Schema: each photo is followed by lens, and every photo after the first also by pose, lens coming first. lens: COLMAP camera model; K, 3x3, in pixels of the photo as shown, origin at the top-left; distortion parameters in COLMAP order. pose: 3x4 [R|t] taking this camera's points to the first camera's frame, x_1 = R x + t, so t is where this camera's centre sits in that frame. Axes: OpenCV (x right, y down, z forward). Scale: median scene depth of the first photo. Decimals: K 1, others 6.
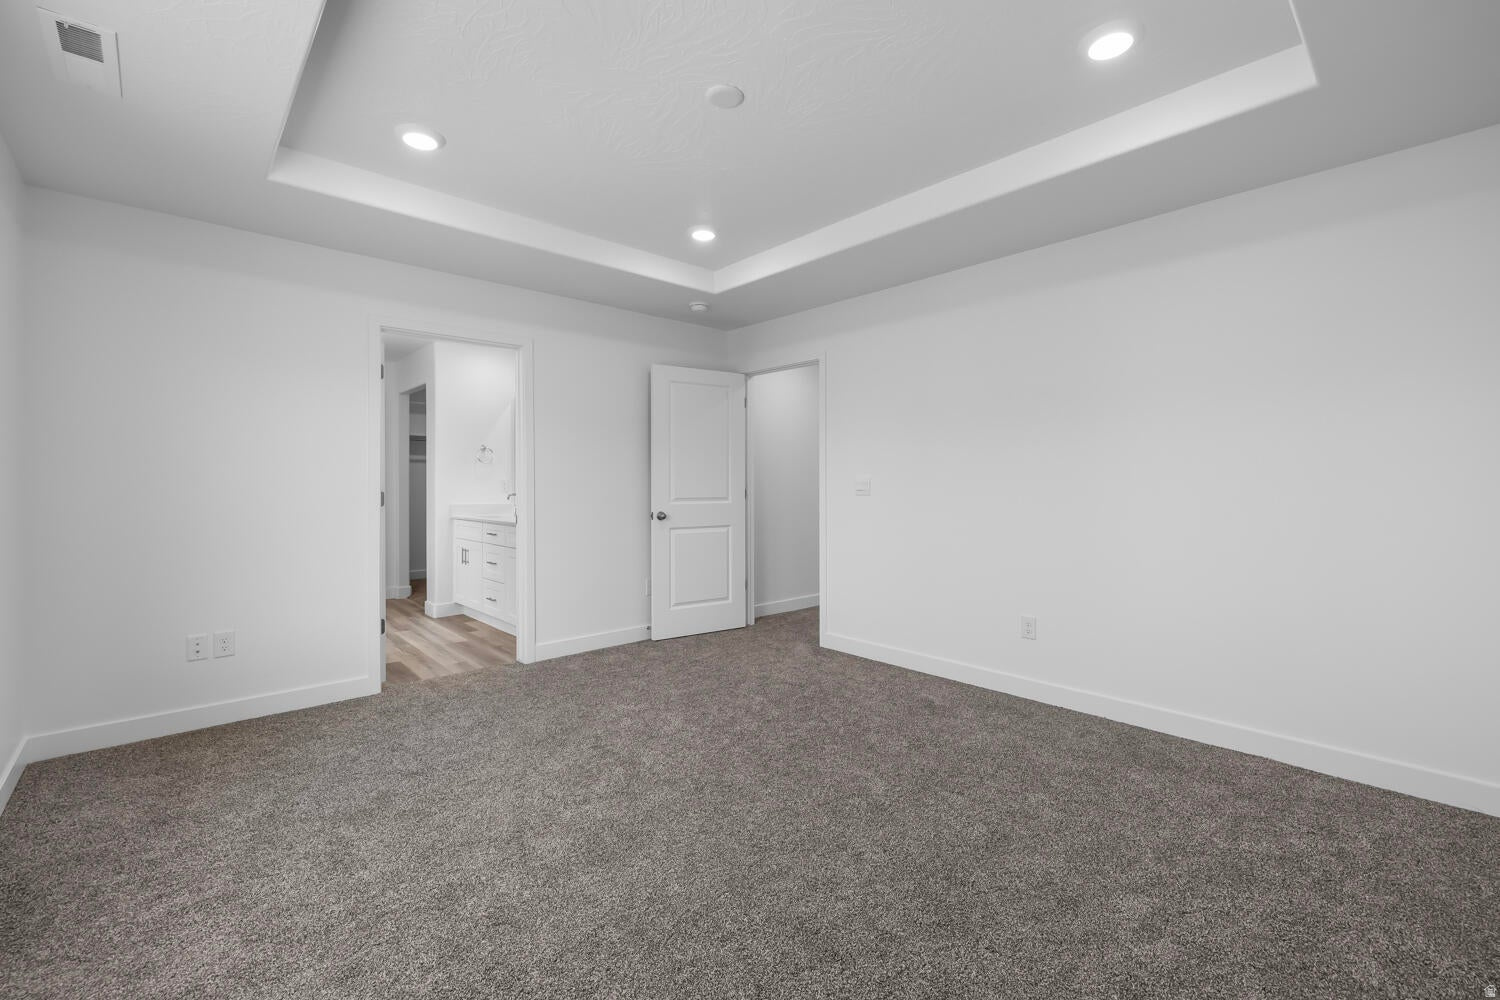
lens RADIAL K [[641.9, 0, 755.9], [0, 641.9, 489.3], [0, 0, 1]] dist [0.001696, 0.000176]
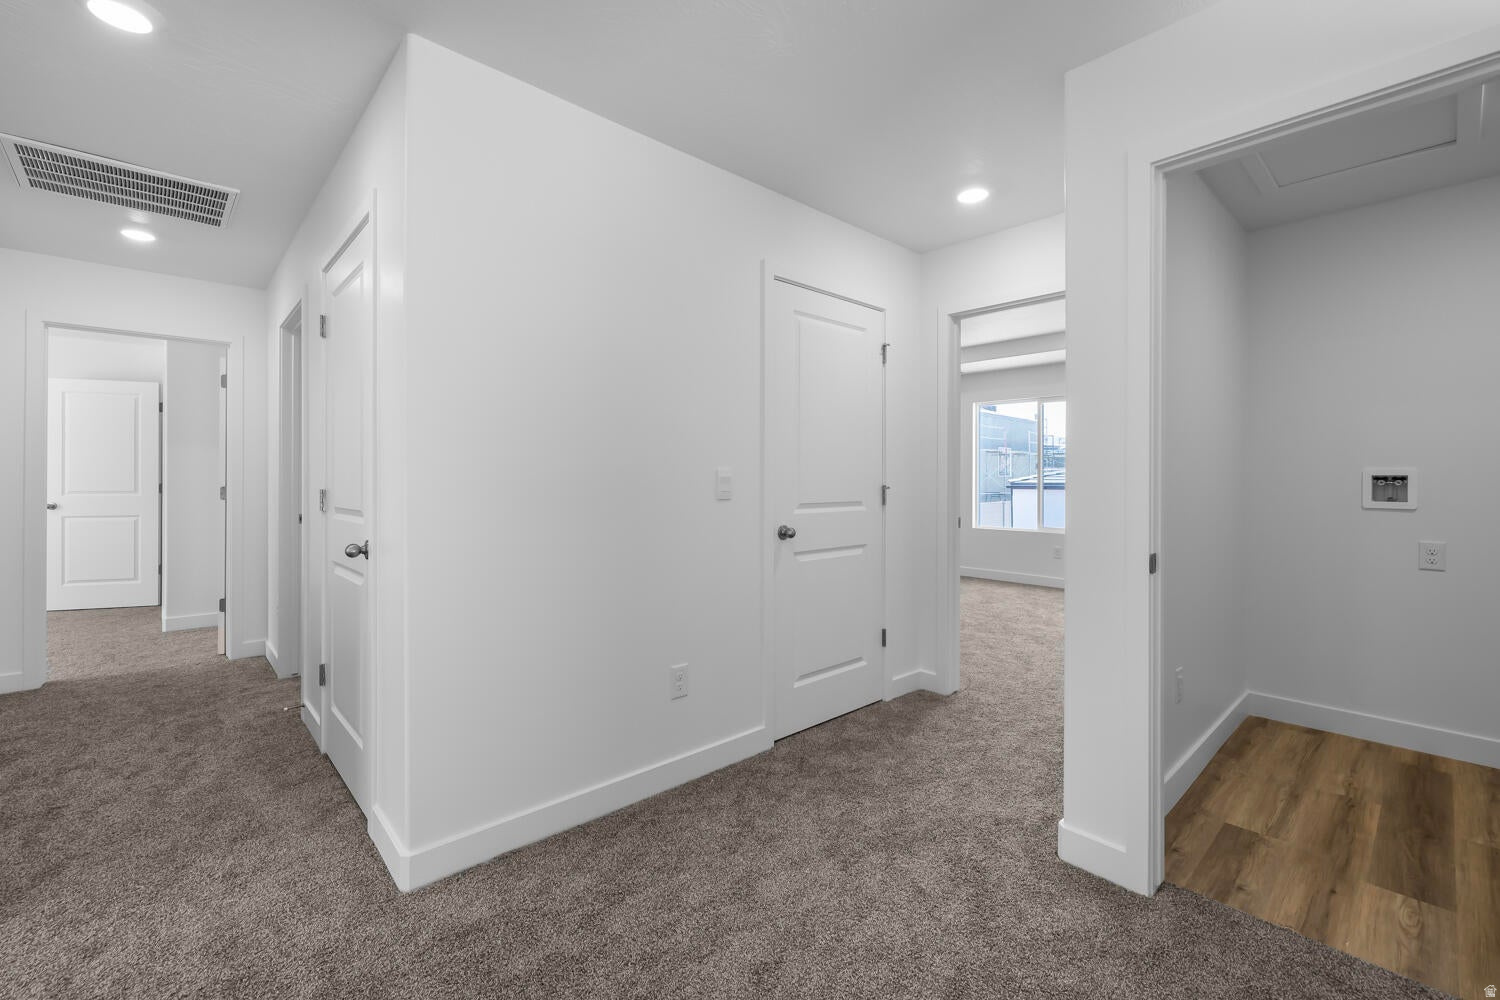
lens RADIAL K [[641.9, 0, 755.9], [0, 641.9, 489.3], [0, 0, 1]] dist [0.001696, 0.000176]
pose [[0.000785, 0.013690, -0.999906, 0.446041], [-0.005031, 0.999894, 0.013686, -0.008134], [0.999987, 0.005020, 0.000854, 0.900862]]
